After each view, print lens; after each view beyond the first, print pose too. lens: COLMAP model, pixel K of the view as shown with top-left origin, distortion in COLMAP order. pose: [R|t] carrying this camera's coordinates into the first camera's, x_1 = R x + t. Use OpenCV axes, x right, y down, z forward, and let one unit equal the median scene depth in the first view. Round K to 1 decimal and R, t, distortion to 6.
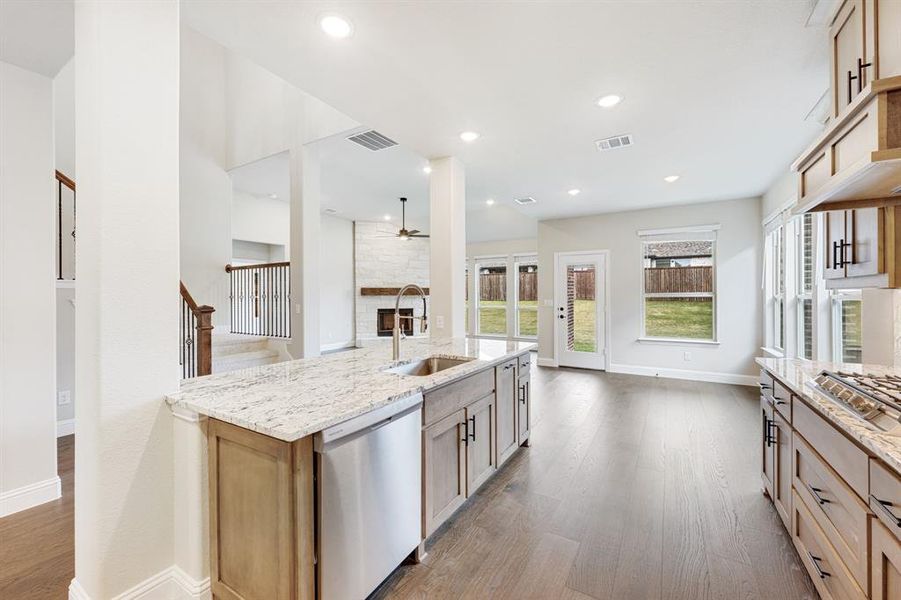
lens RADIAL K [[361.2, 0, 448.0], [0, 361.2, 298.4], [0, 0, 1]] dist [0.011692, 0.000051]
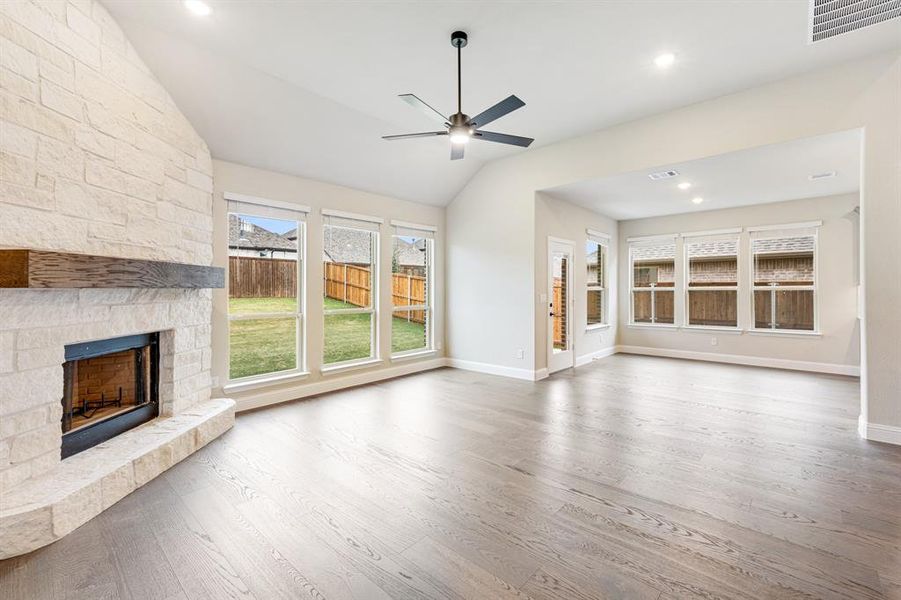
lens RADIAL K [[385.1, 0, 472.1], [0, 385.1, 289.1], [0, 0, 1]] dist [0.004504, 0.000188]
pose [[0.161560, 0.003448, 0.986857, -0.406991], [0.010196, 0.999935, -0.005163, -0.003284], [-0.986810, 0.010896, 0.161515, 0.711066]]
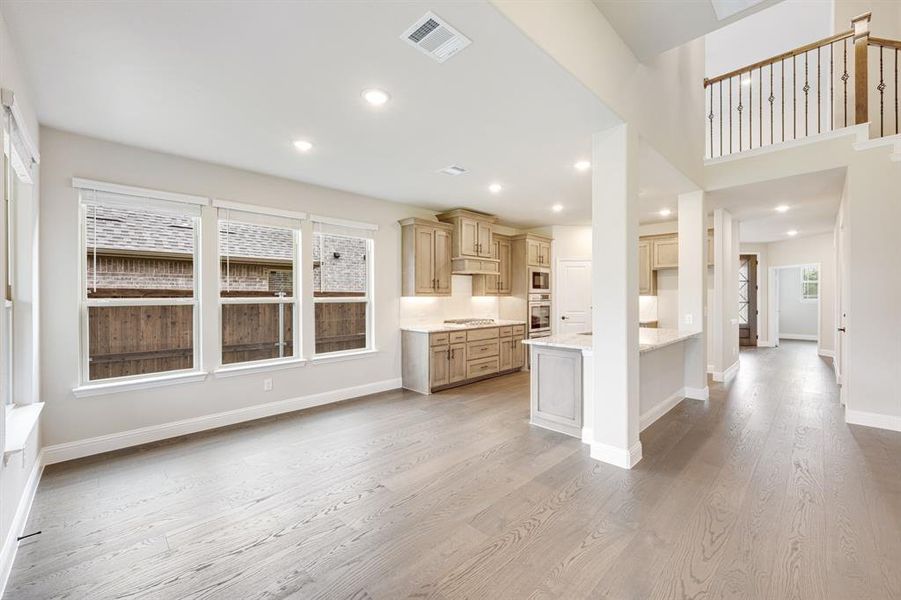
lens RADIAL K [[361.2, 0, 442.7], [0, 361.2, 299.5], [0, 0, 1]] dist [0.011692, 0.000051]
pose [[-0.964129, 0.002691, 0.265421, 0.063497], [0.007001, 0.999859, 0.015291, -0.009980], [-0.265342, 0.016601, -0.964011, 0.737704]]
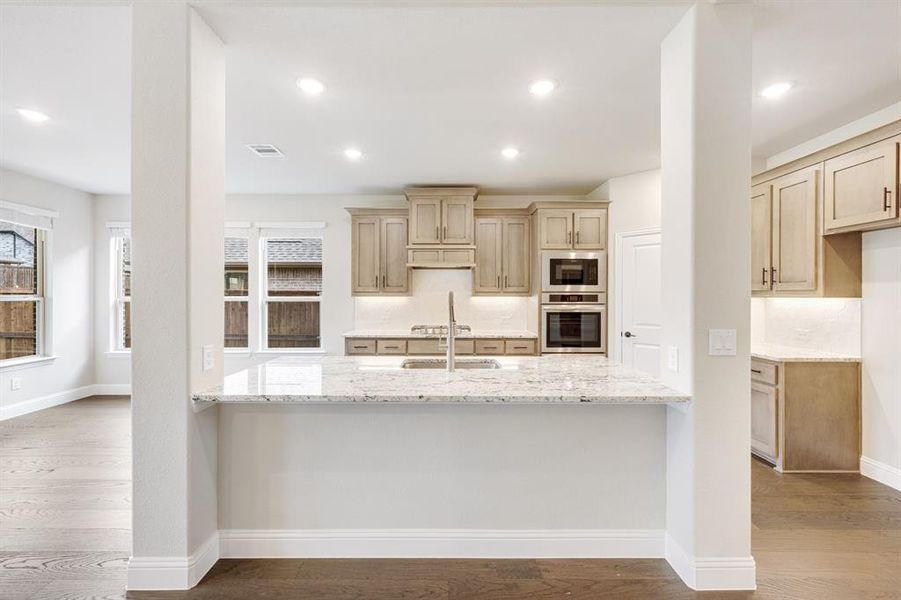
lens RADIAL K [[361.2, 0, 469.1], [0, 361.2, 297.2], [0, 0, 1]] dist [0.011692, 0.000051]
pose [[-0.512014, -0.002117, 0.858975, -0.245323], [0.004791, 0.999974, 0.005320, -0.006947], [-0.858964, 0.006839, -0.511990, 0.345081]]
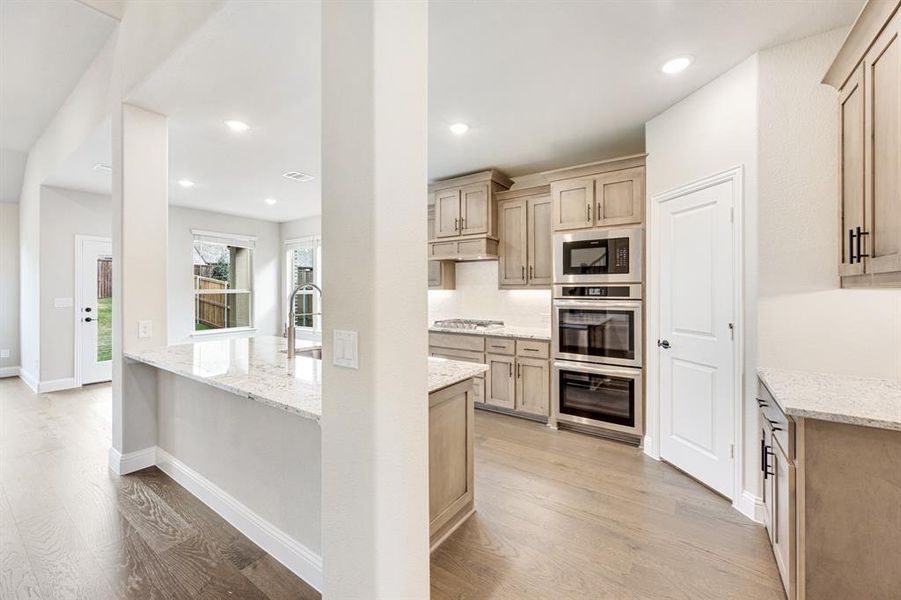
lens RADIAL K [[361.2, 0, 446.5], [0, 361.2, 292.0], [0, 0, 1]] dist [0.011692, 0.000051]
pose [[0.074093, -0.002408, 0.997248, -0.278416], [0.005881, 0.999981, 0.001978, -0.003694], [-0.997234, 0.005719, 0.074106, 0.123741]]
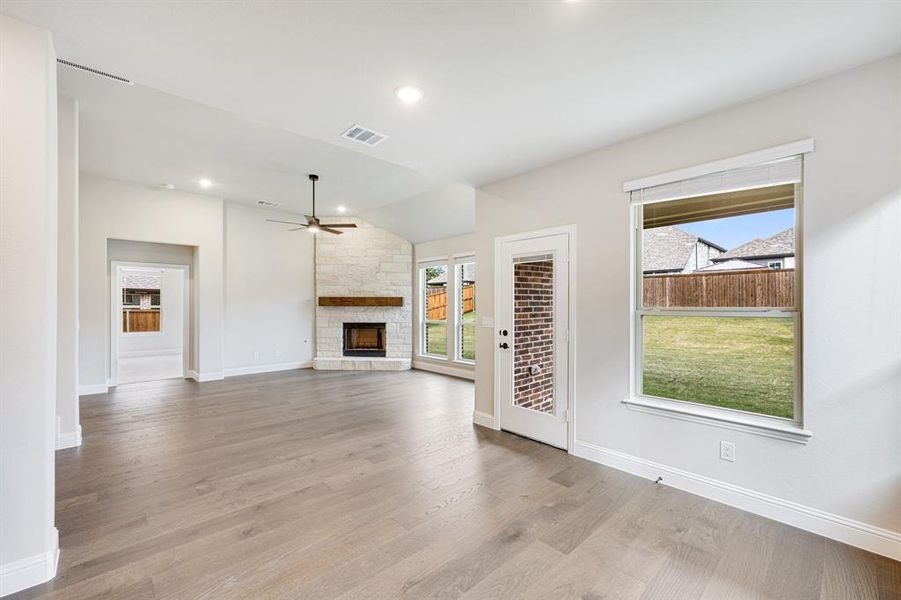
lens RADIAL K [[361.2, 0, 446.9], [0, 361.2, 304.0], [0, 0, 1]] dist [0.011692, 0.000051]
pose [[0.961455, 0.005489, -0.274907, 0.264461], [-0.008321, 0.999924, -0.009137, -0.007622], [0.274836, 0.011073, 0.961428, 0.279789]]
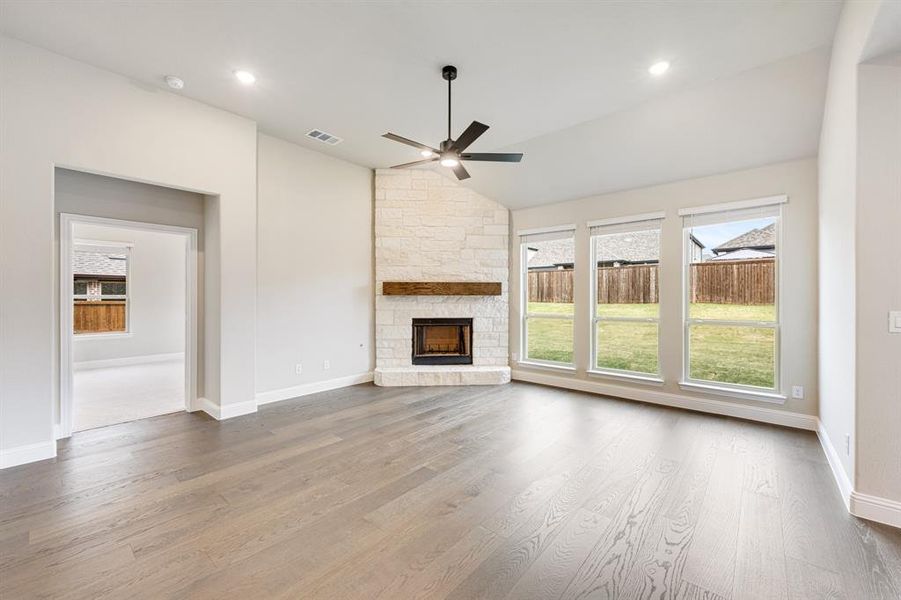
lens RADIAL K [[361.2, 0, 451.4], [0, 361.2, 296.0], [0, 0, 1]] dist [0.011692, 0.000051]
pose [[0.986174, 0.004792, -0.165646, -0.036303], [-0.006099, 0.999954, -0.007386, -0.002919], [0.165603, 0.008294, 0.986158, 0.440568]]
